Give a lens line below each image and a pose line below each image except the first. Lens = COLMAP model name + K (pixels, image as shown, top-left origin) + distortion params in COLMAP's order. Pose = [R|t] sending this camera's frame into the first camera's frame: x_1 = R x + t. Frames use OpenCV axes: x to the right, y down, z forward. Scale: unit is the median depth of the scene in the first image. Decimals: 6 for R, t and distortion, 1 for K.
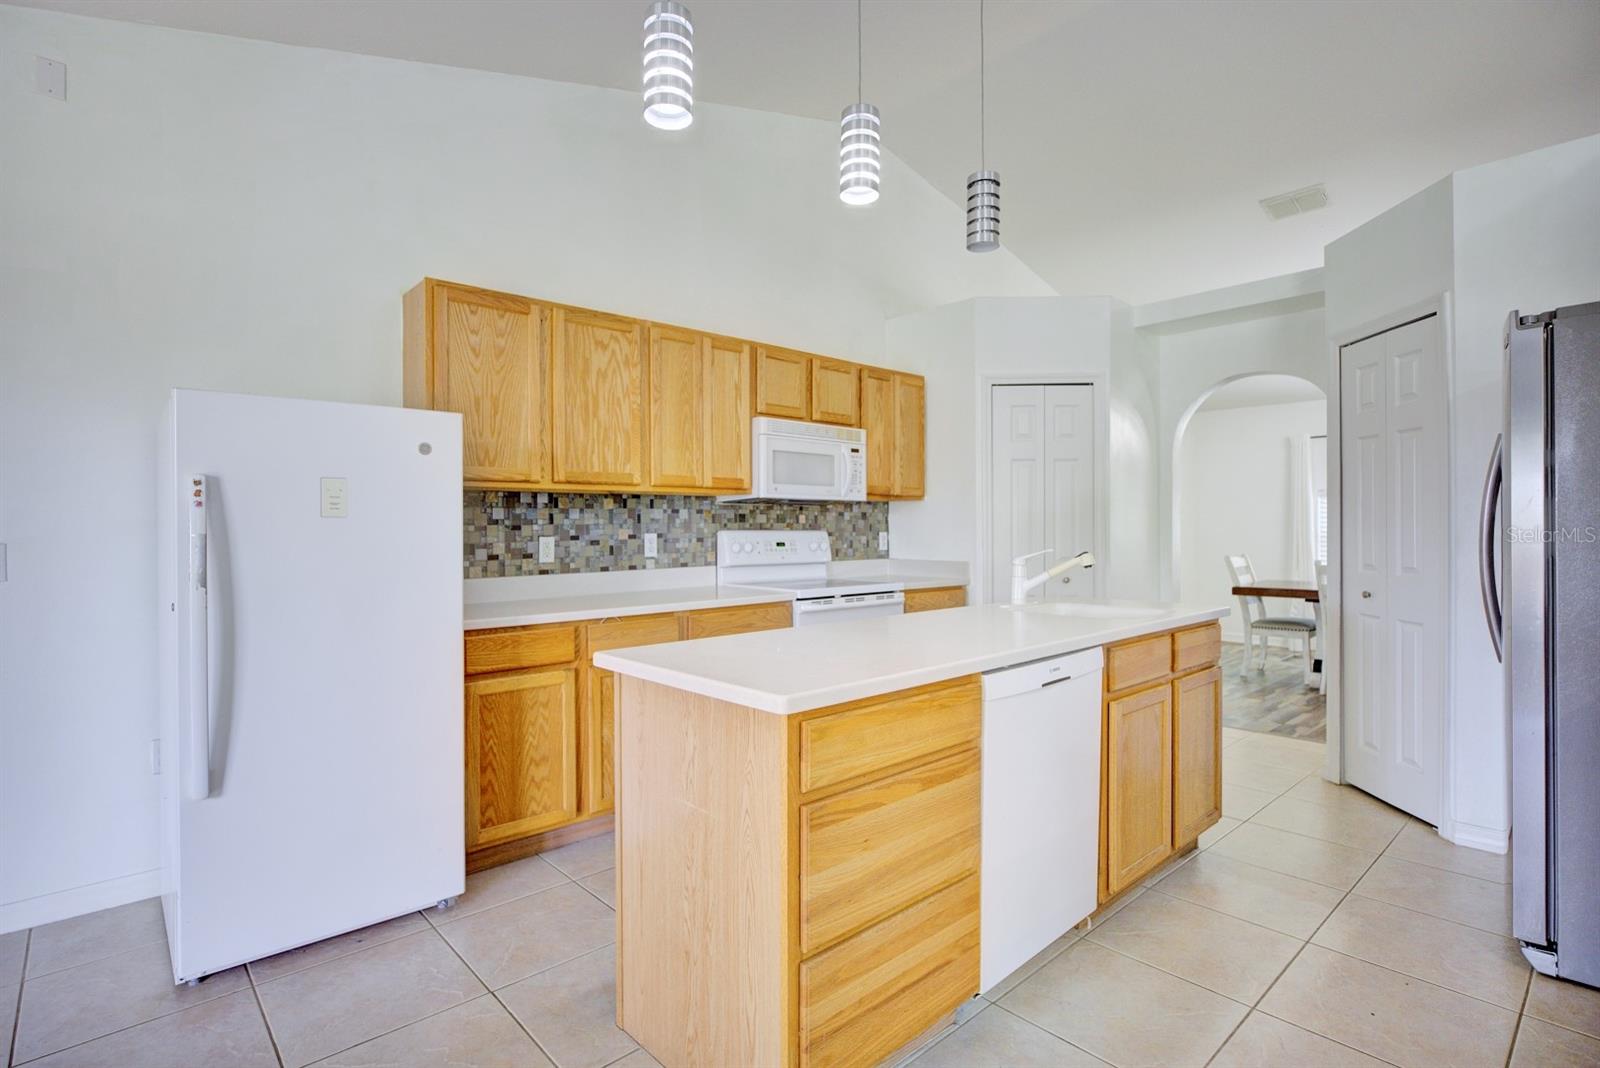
lens RADIAL K [[794.3, 0, 813.0], [0, 794.3, 535.0], [0, 0, 1]] dist [-0.007263, 0.001051]
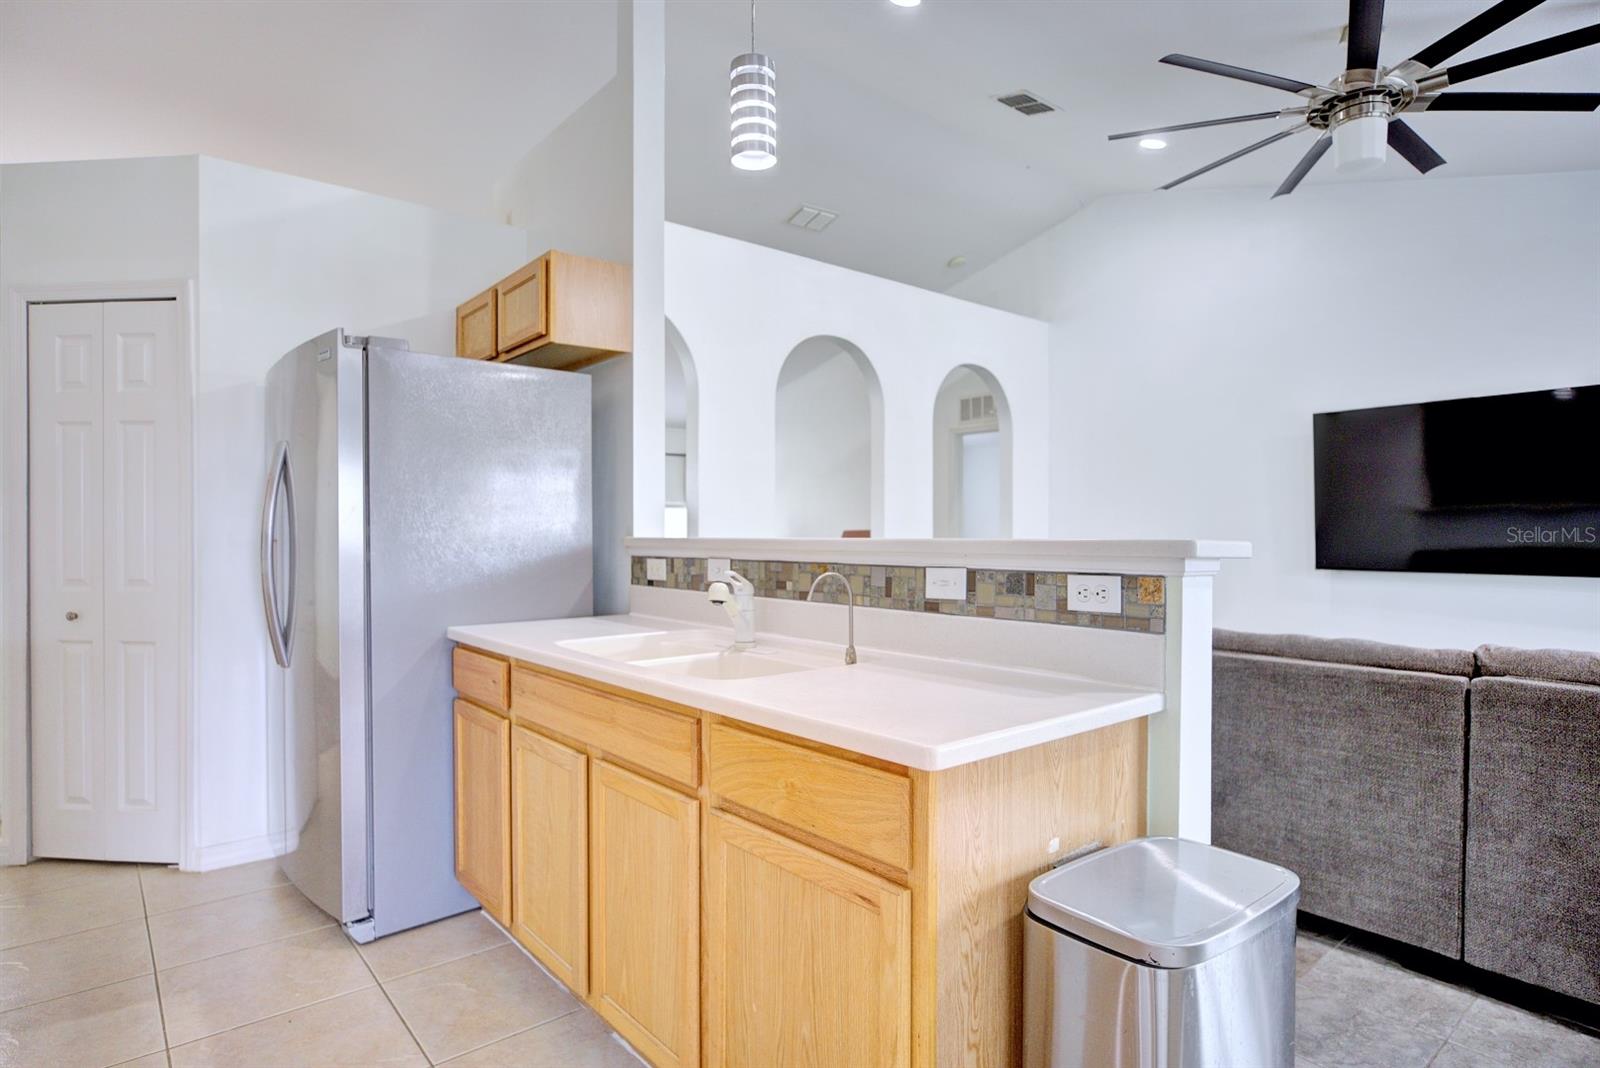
lens RADIAL K [[921.6, 0, 680.7], [0, 921.6, 541.5], [0, 0, 1]] dist [-0.005138, 0.007123]
pose [[0.058539, 0.003048, 0.998280, -0.144312], [0.008149, 0.999961, -0.003531, 0.004619], [-0.998252, 0.008342, 0.058512, 0.218025]]
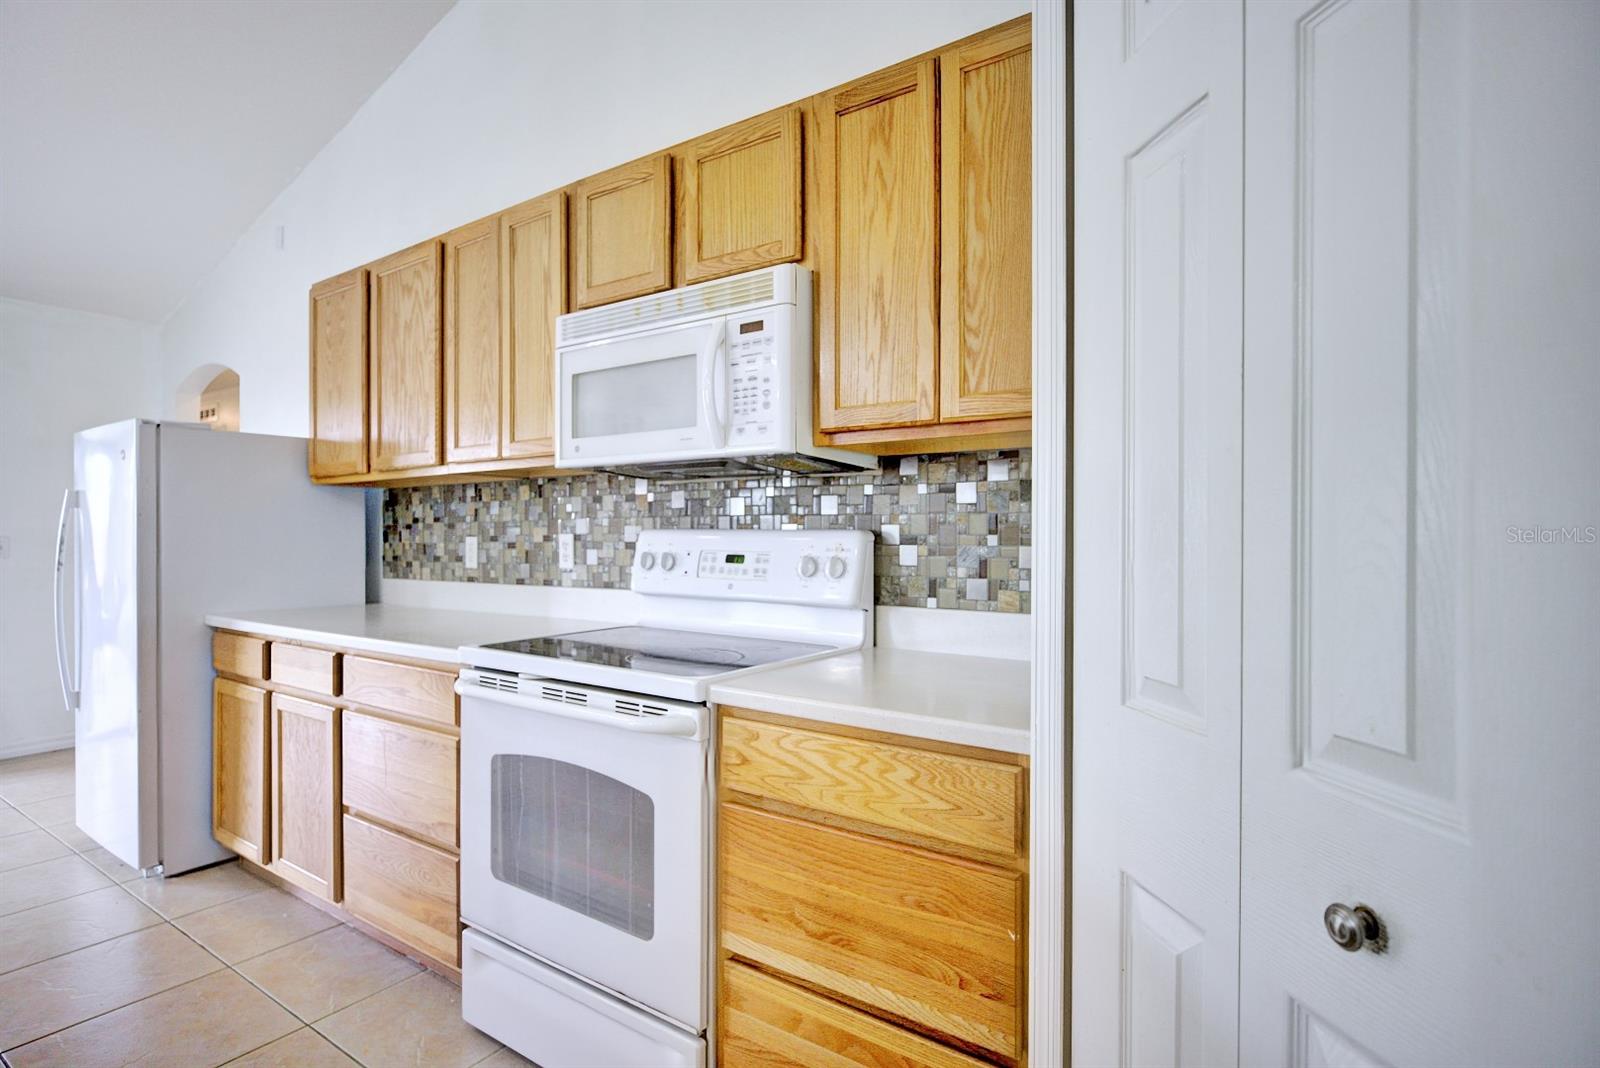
lens RADIAL K [[794.3, 0, 784.5], [0, 794.3, 535.6], [0, 0, 1]] dist [-0.007263, 0.001051]
pose [[0.218111, 0.008101, -0.975890, 0.547727], [-0.009027, 0.999940, 0.006283, -0.007260], [0.975882, 0.007438, 0.218171, 1.156803]]
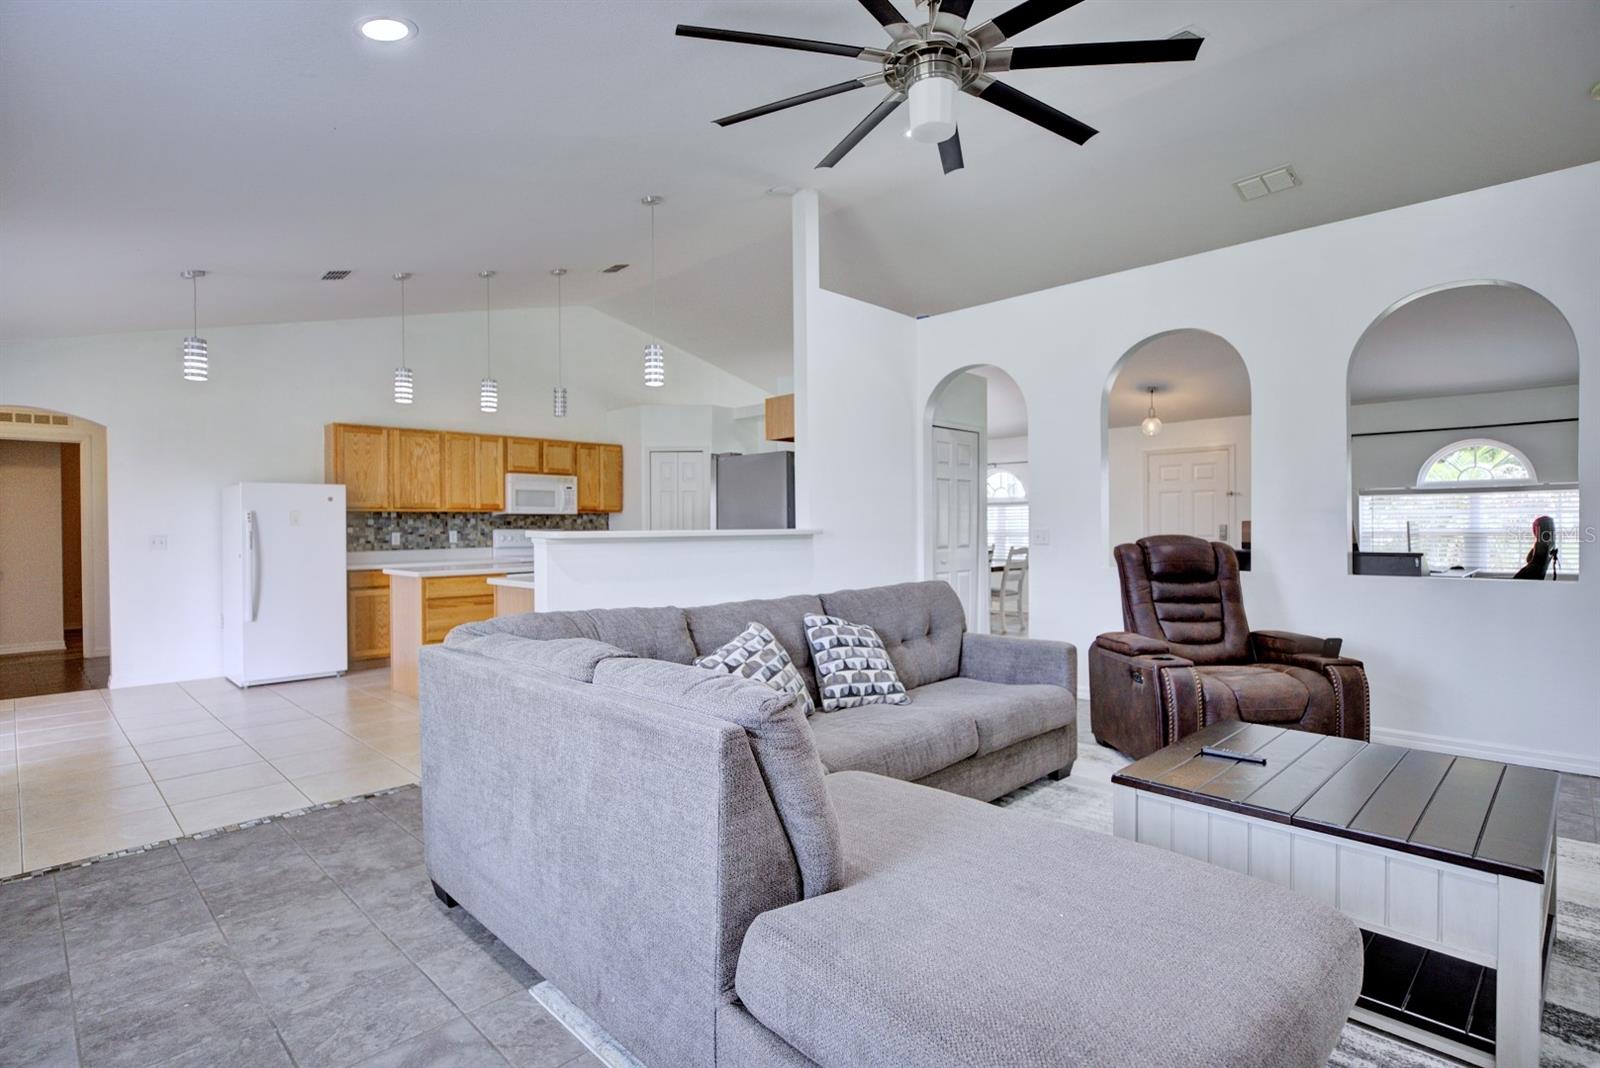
lens RADIAL K [[794.3, 0, 814.3], [0, 794.3, 533.9], [0, 0, 1]] dist [-0.007263, 0.001051]
pose [[0.998501, -0.002690, 0.054665, 0.674120], [0.002619, 0.999996, 0.001371, 0.005296], [-0.054668, -0.001225, 0.998504, -1.191010]]
